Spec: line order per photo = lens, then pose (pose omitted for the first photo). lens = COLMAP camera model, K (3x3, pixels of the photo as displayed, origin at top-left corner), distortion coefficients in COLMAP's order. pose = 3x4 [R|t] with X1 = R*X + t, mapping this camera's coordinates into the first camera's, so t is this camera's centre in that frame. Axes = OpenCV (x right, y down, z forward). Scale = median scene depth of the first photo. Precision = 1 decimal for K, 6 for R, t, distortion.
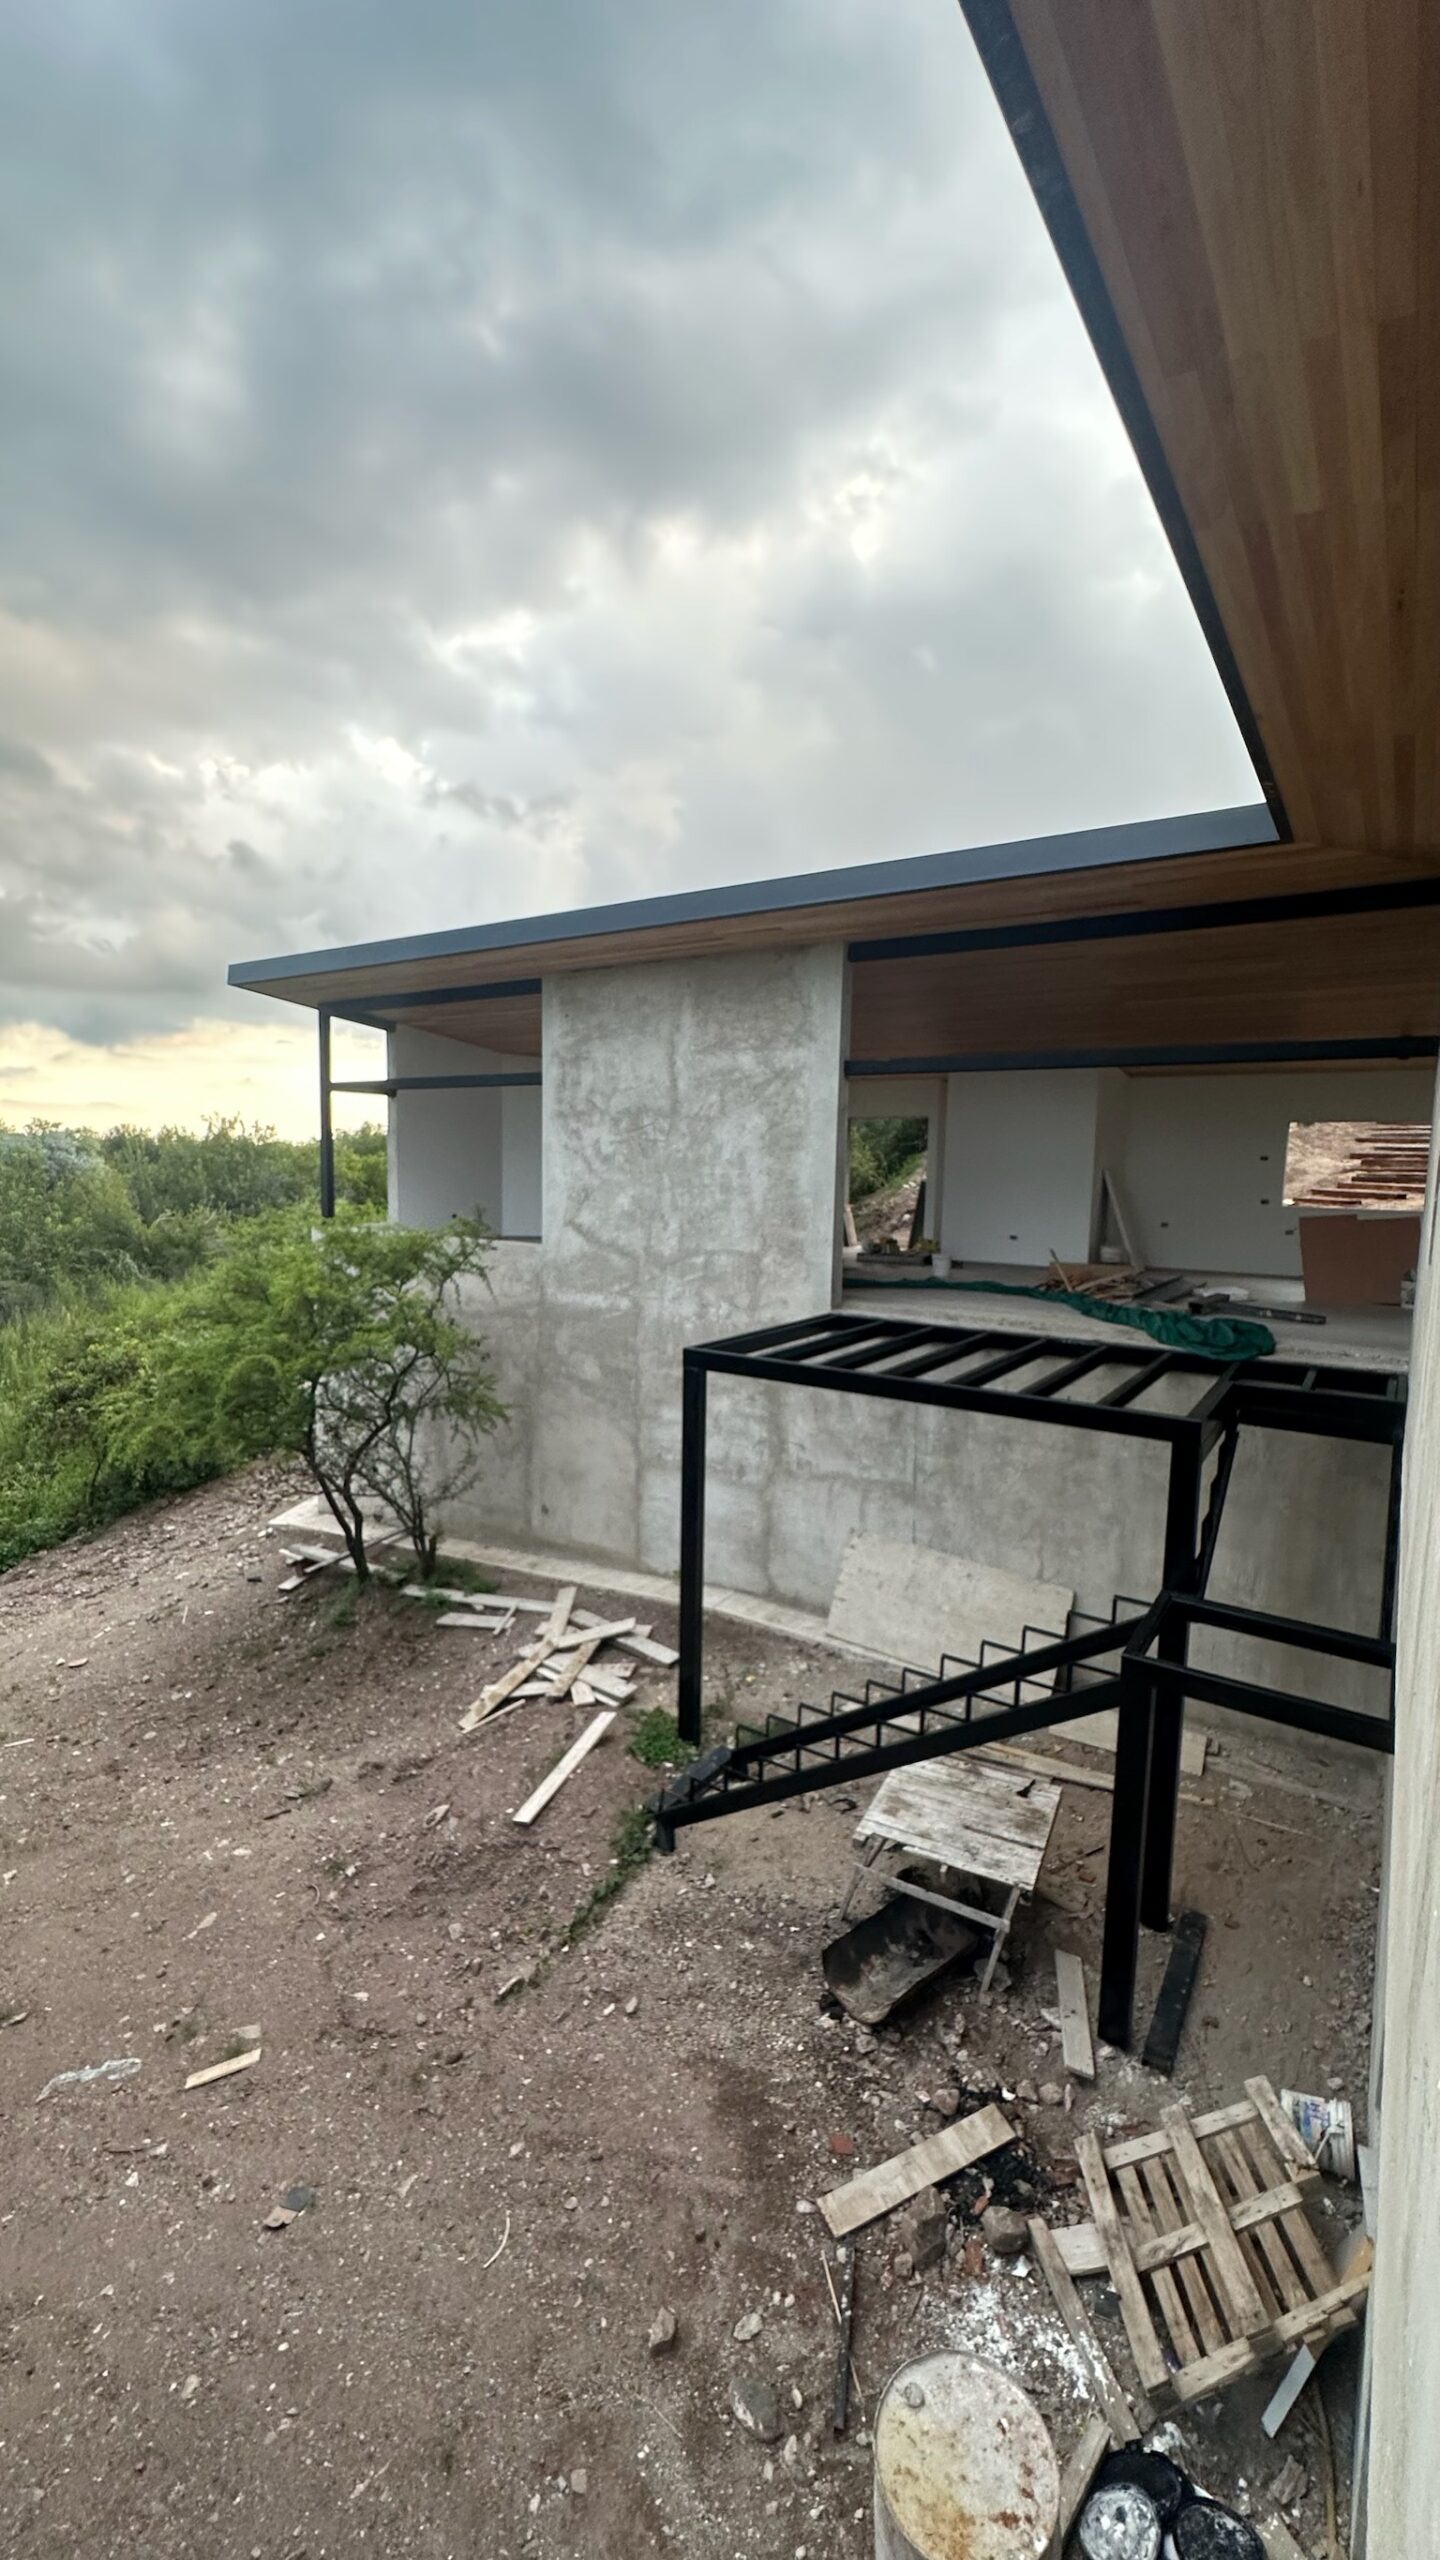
lens RADIAL K [[1023.3, 0, 723.0], [0, 1023.3, 1278.5], [0, 0, 1]] dist [0.000253, 0.000087]
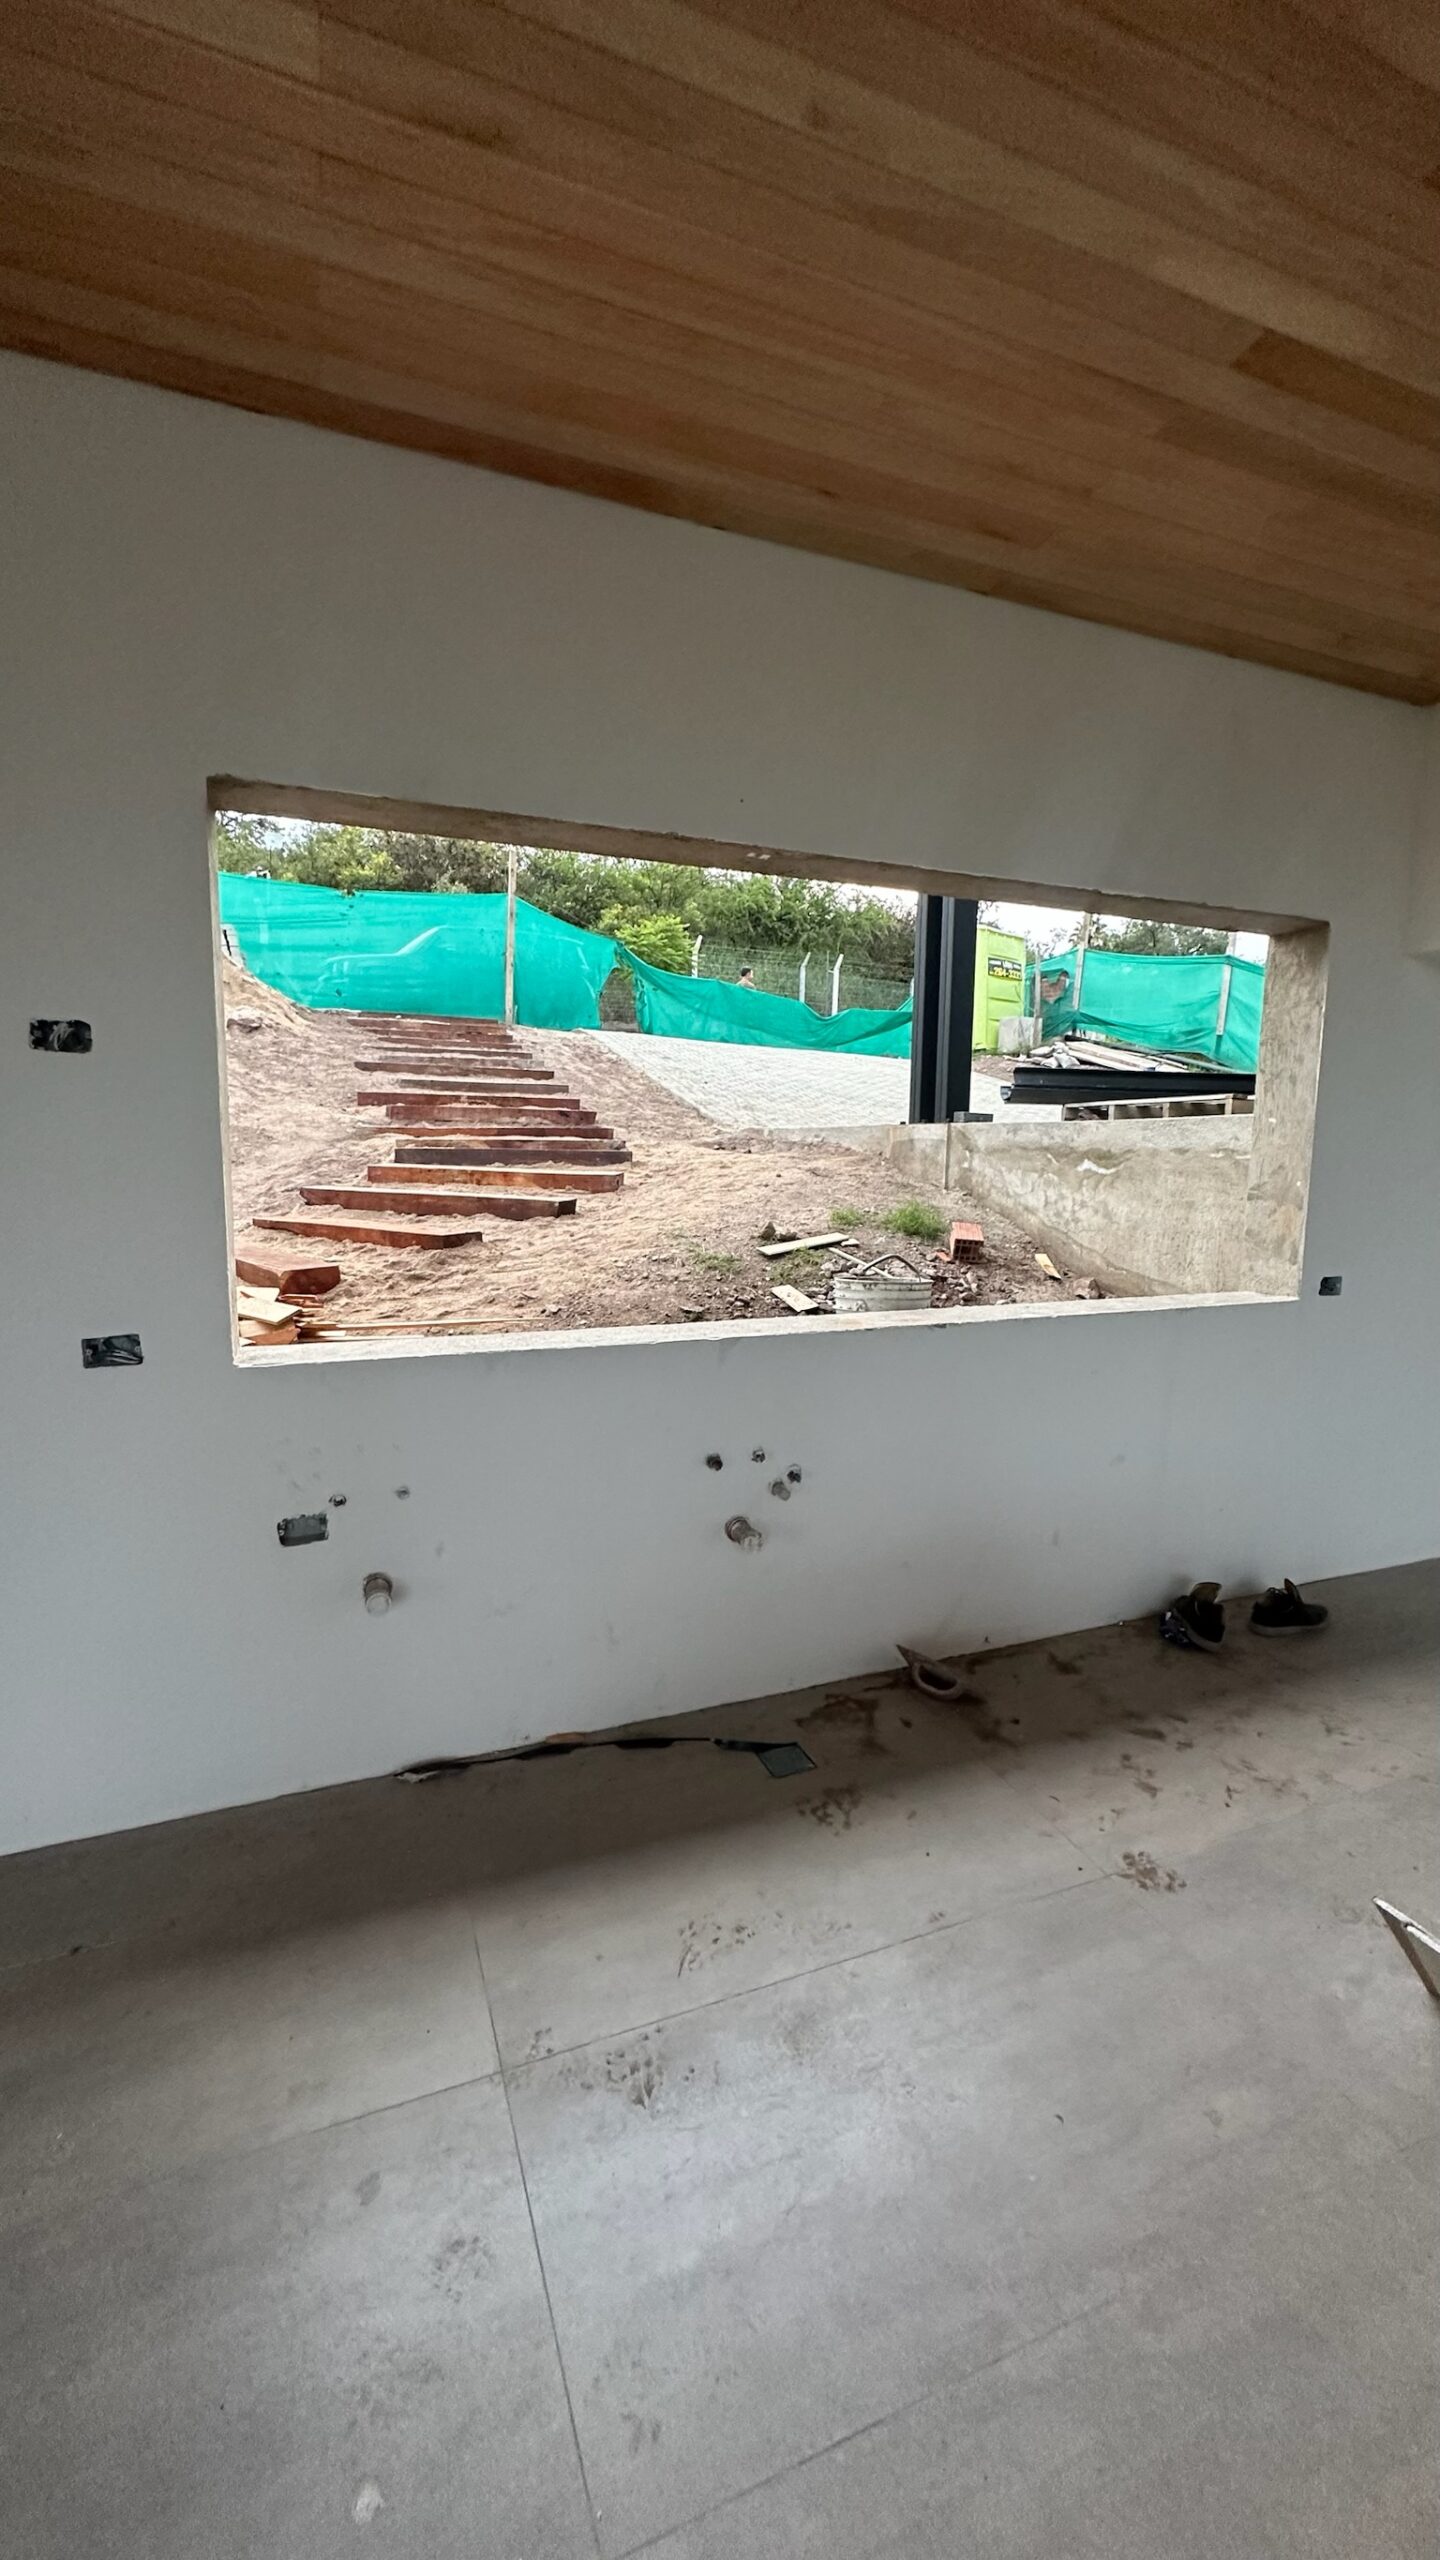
lens RADIAL K [[1023.3, 0, 723.0], [0, 1023.3, 1278.5], [0, 0, 1]] dist [0.000253, 0.000087]
pose [[0.566957, -0.118887, 0.815123, 0.355313], [0.094214, 0.992396, 0.079212, -0.067277], [-0.818342, 0.031886, 0.573847, 0.656036]]
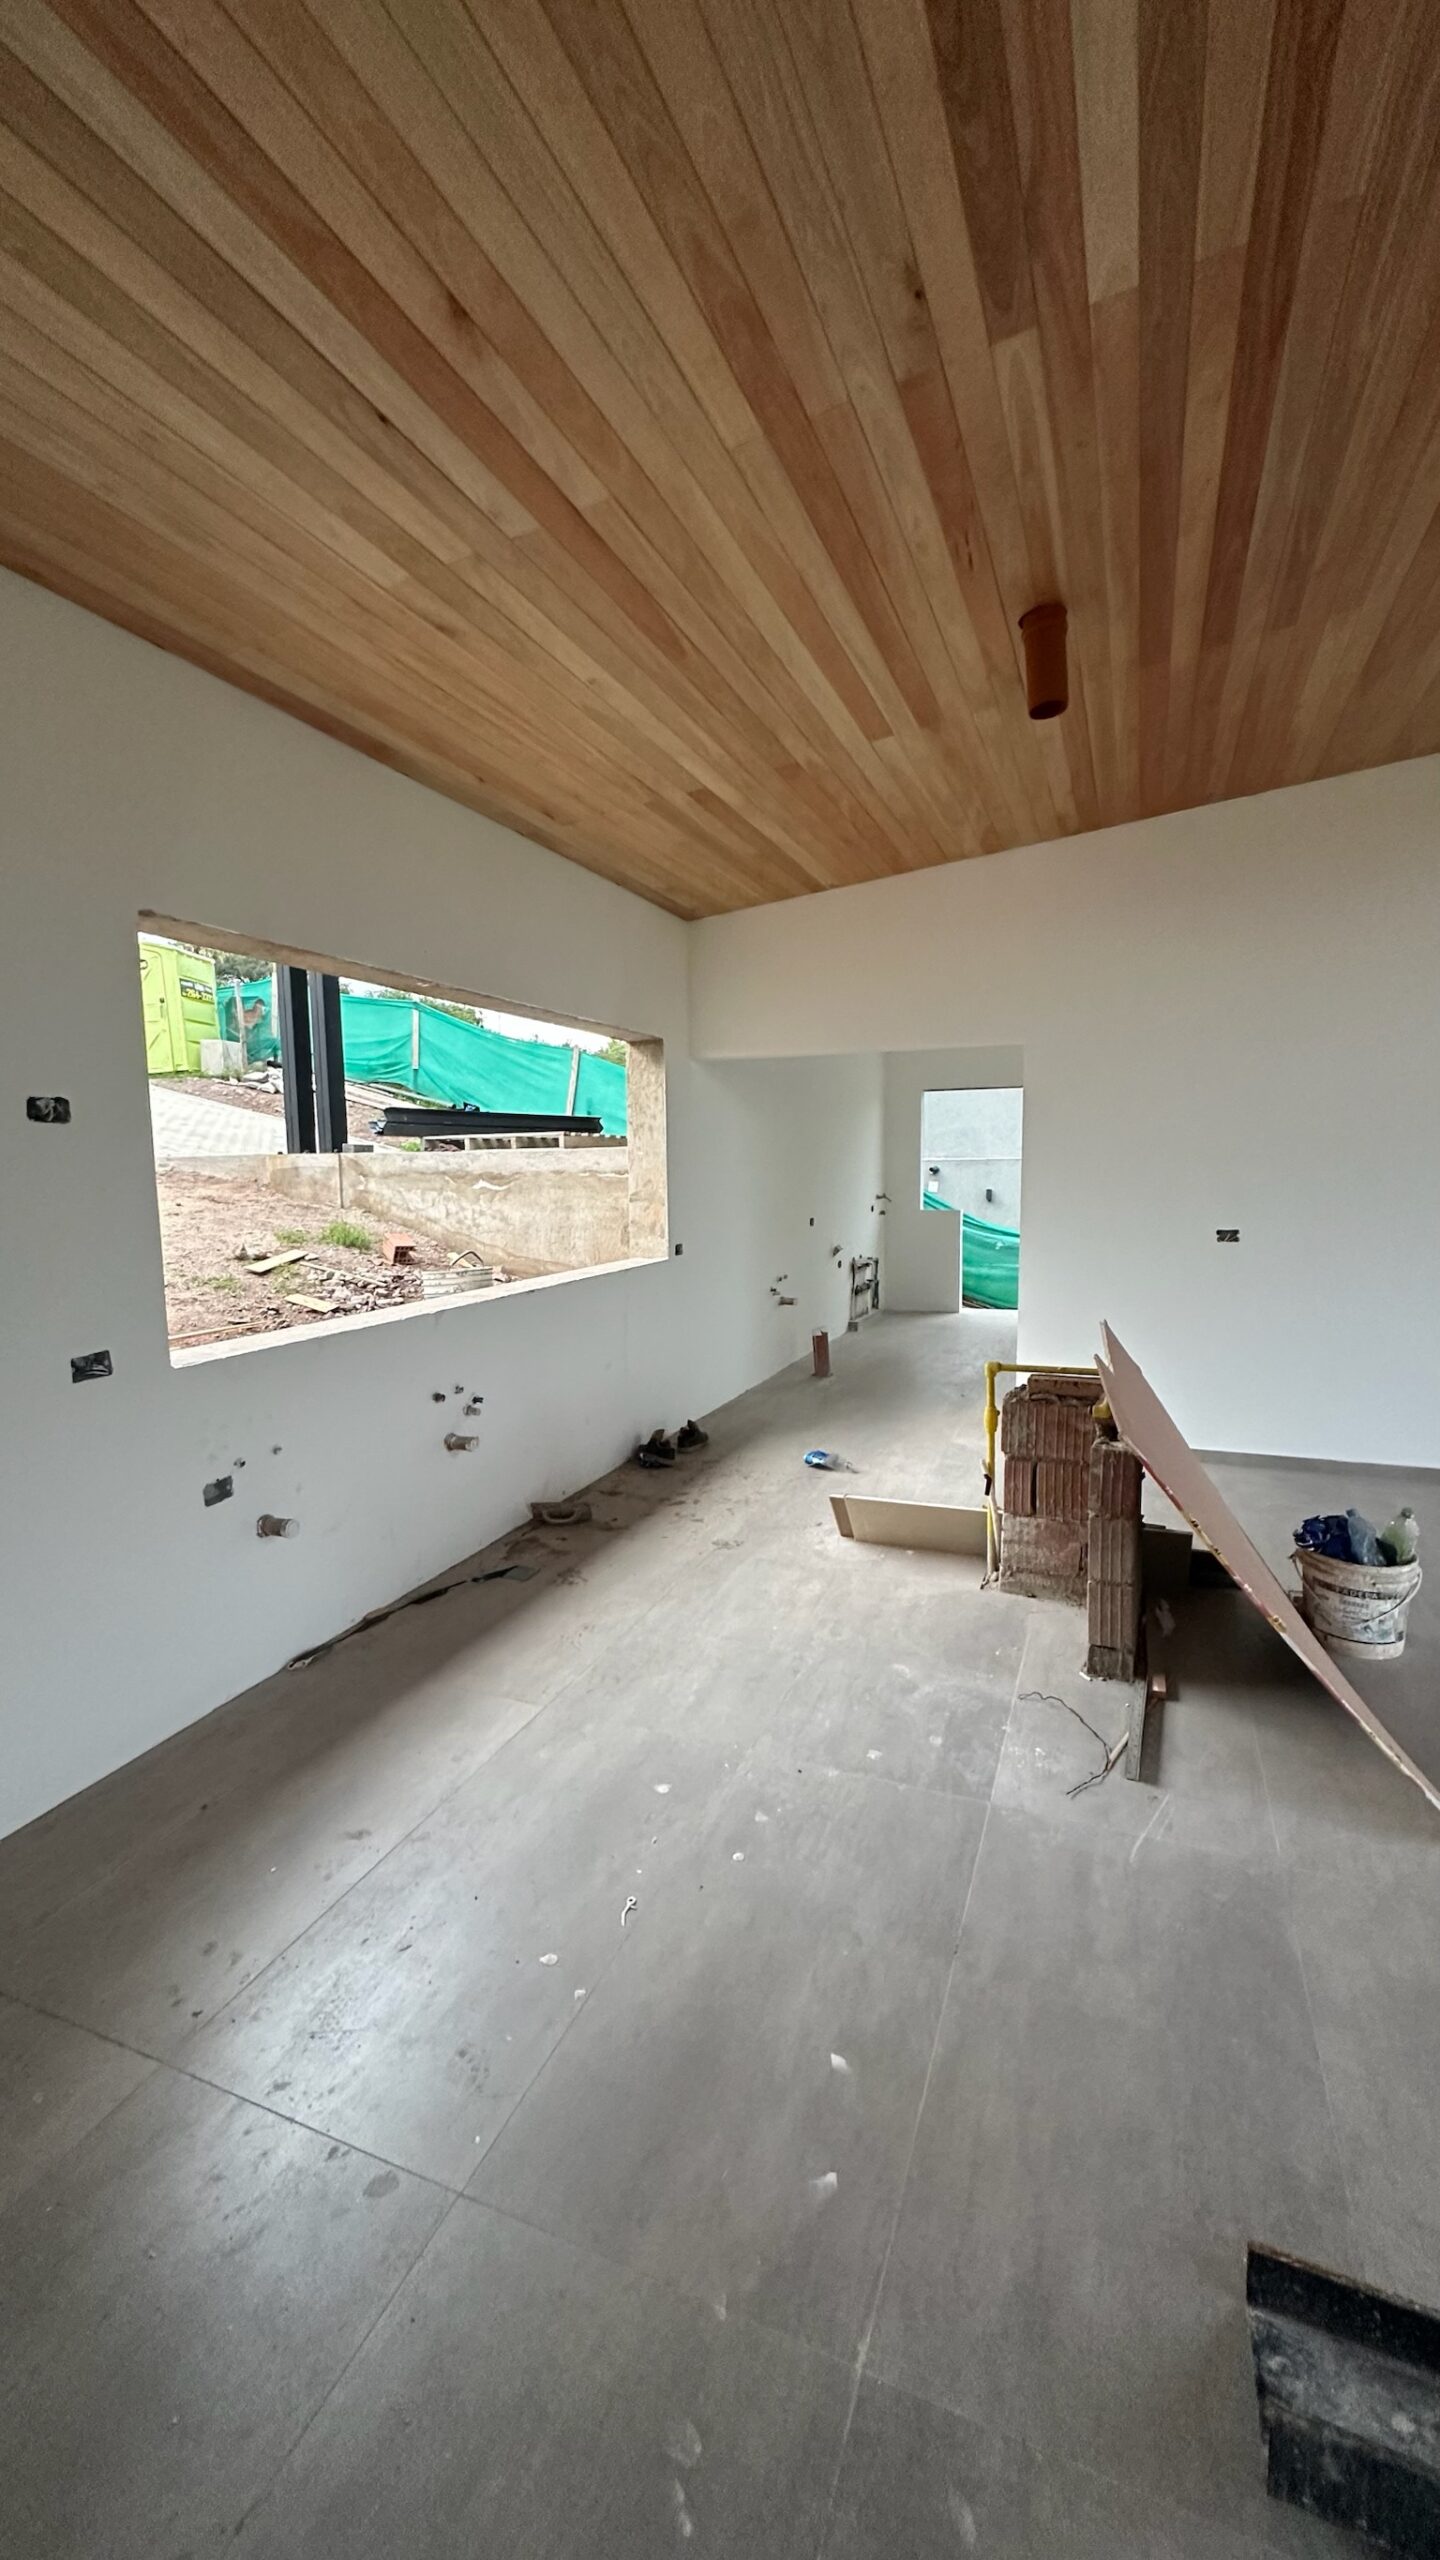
lens RADIAL K [[1023.3, 0, 723.0], [0, 1023.3, 1278.5], [0, 0, 1]] dist [0.000253, 0.000087]
pose [[-0.201922, -0.128322, 0.970959, 0.264374], [0.121868, 0.980383, 0.154911, -0.078566], [-0.971790, 0.149609, -0.182323, 0.713903]]
